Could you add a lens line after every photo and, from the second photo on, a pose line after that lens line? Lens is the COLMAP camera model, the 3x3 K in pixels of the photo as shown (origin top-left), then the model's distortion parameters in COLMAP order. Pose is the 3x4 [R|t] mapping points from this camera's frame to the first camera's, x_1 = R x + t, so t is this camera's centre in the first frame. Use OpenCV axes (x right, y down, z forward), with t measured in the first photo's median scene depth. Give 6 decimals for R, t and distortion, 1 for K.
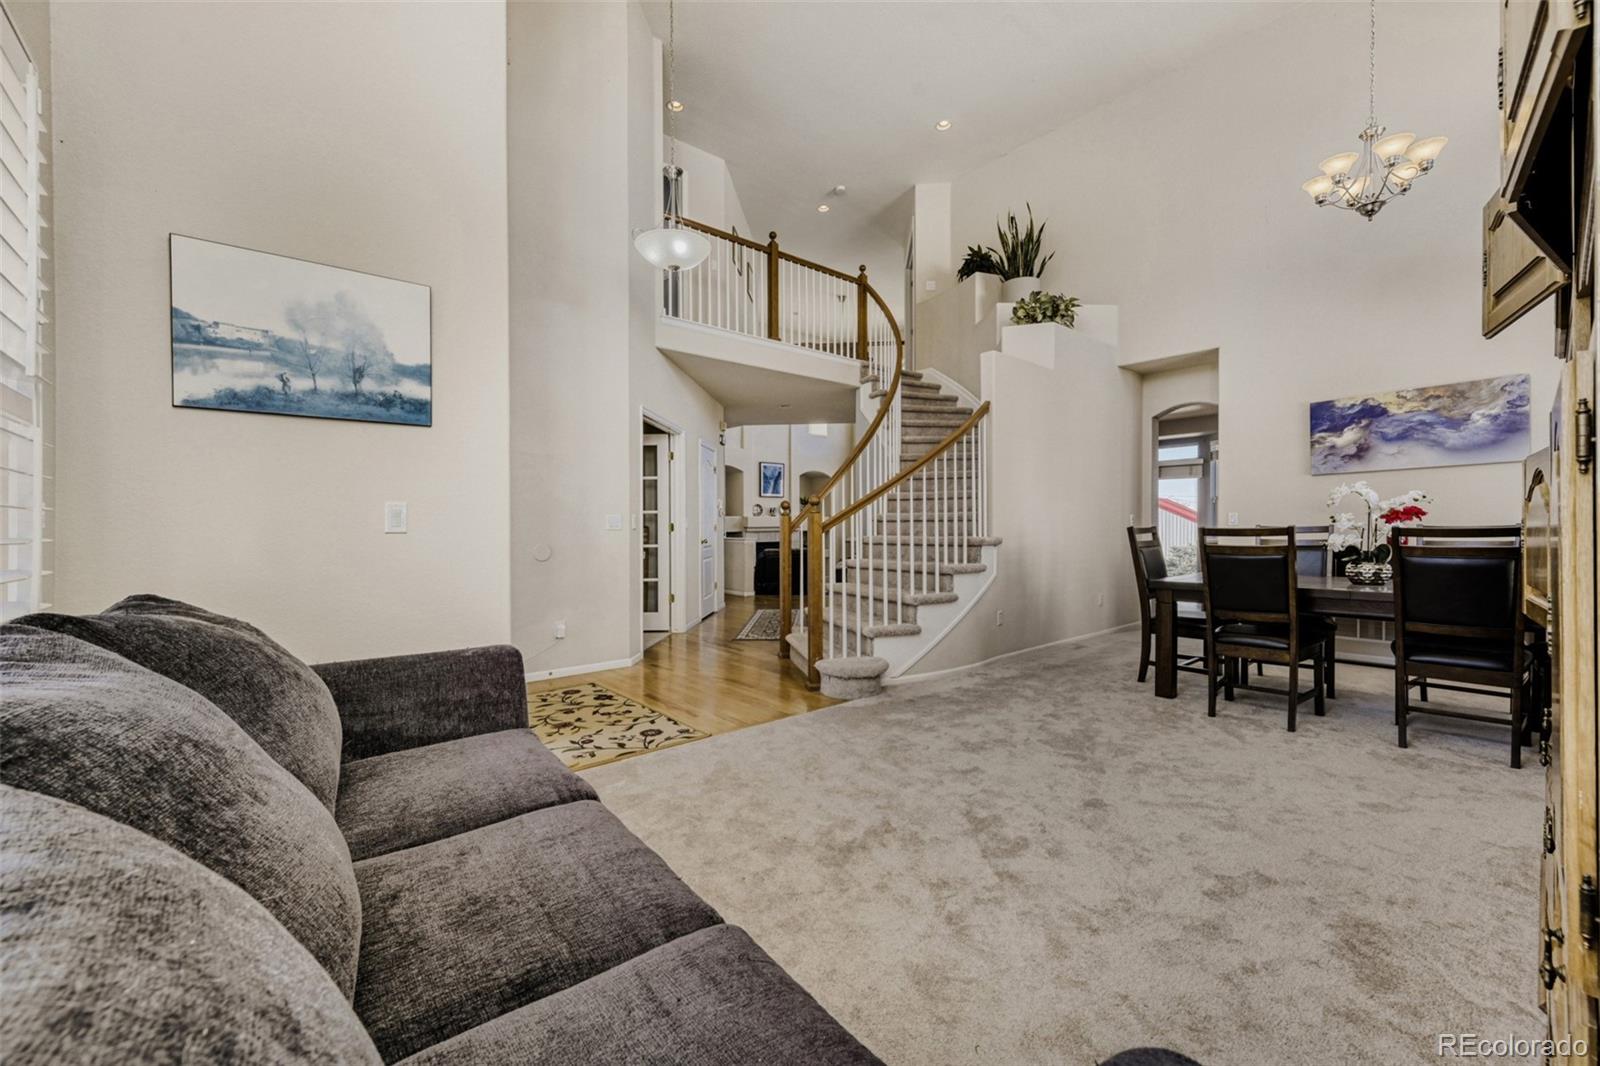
lens RADIAL K [[628.1, 0, 809.8], [0, 628.1, 535.6], [0, 0, 1]] dist [-0.001307, -0.000230]
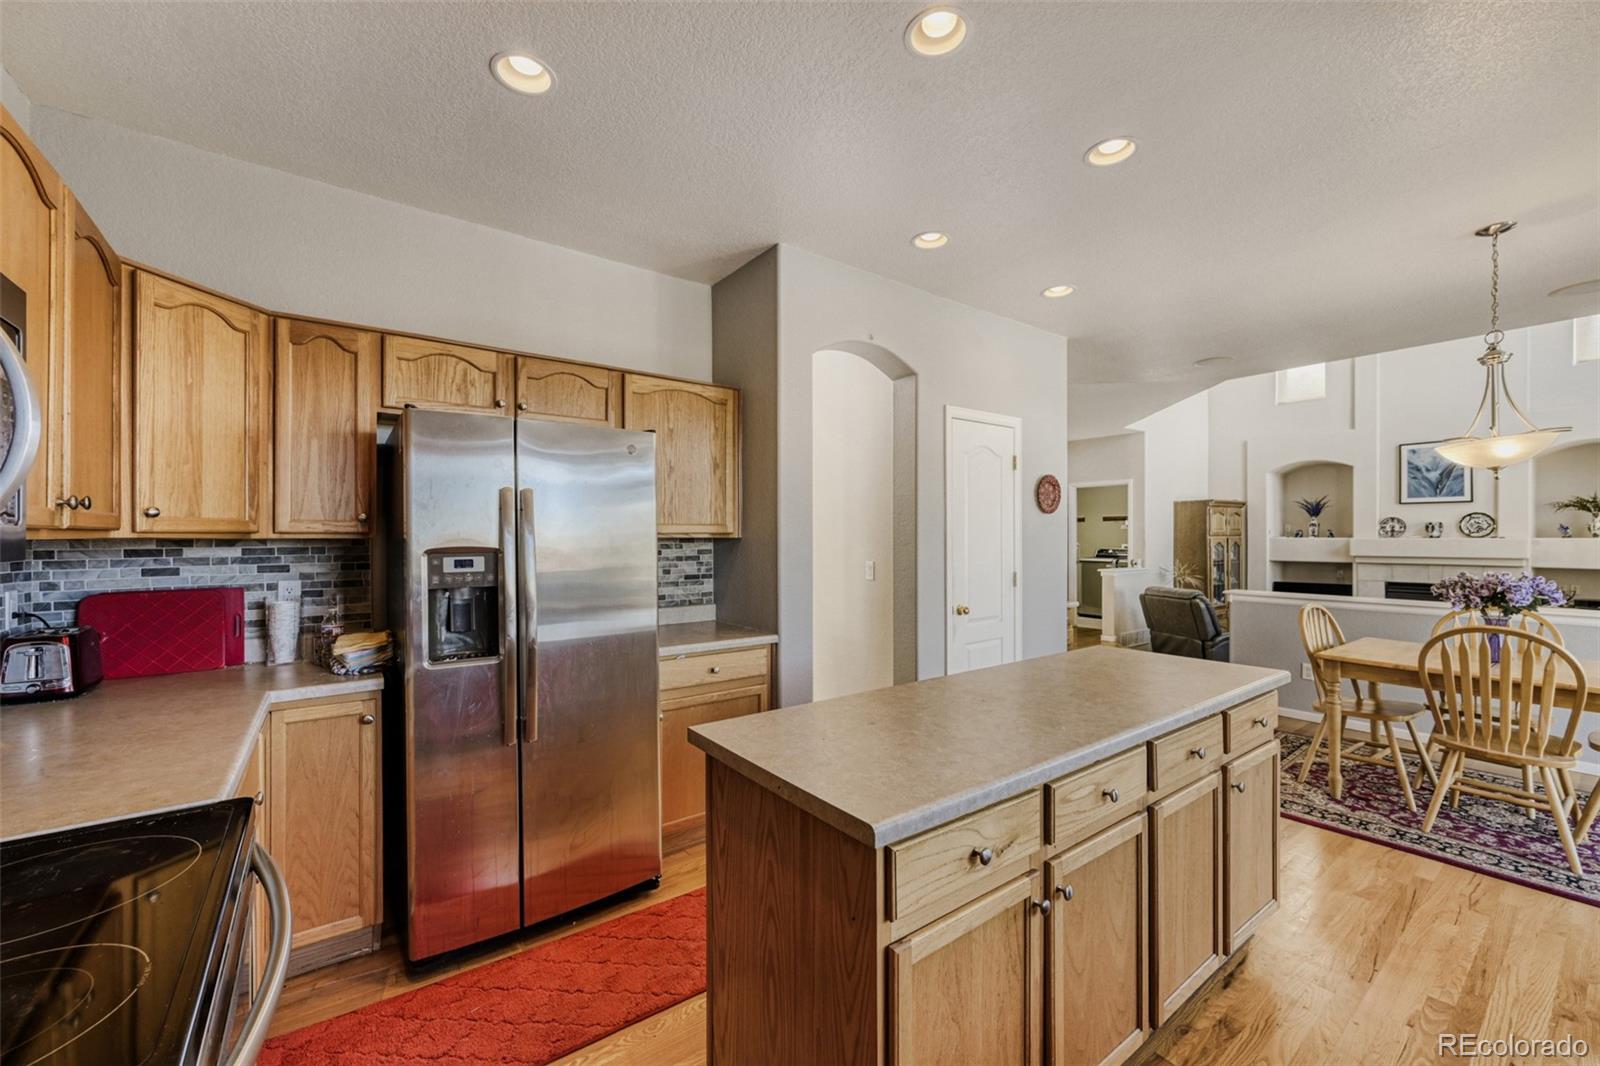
lens RADIAL K [[634.4, 0, 802.1], [0, 634.4, 537.0], [0, 0, 1]] dist [-0.001861, -0.000213]
pose [[-0.060096, 0.007044, -0.998168, 1.670490], [-0.011576, 0.999903, 0.007753, -0.090139], [0.998125, 0.012021, -0.060009, 1.465753]]
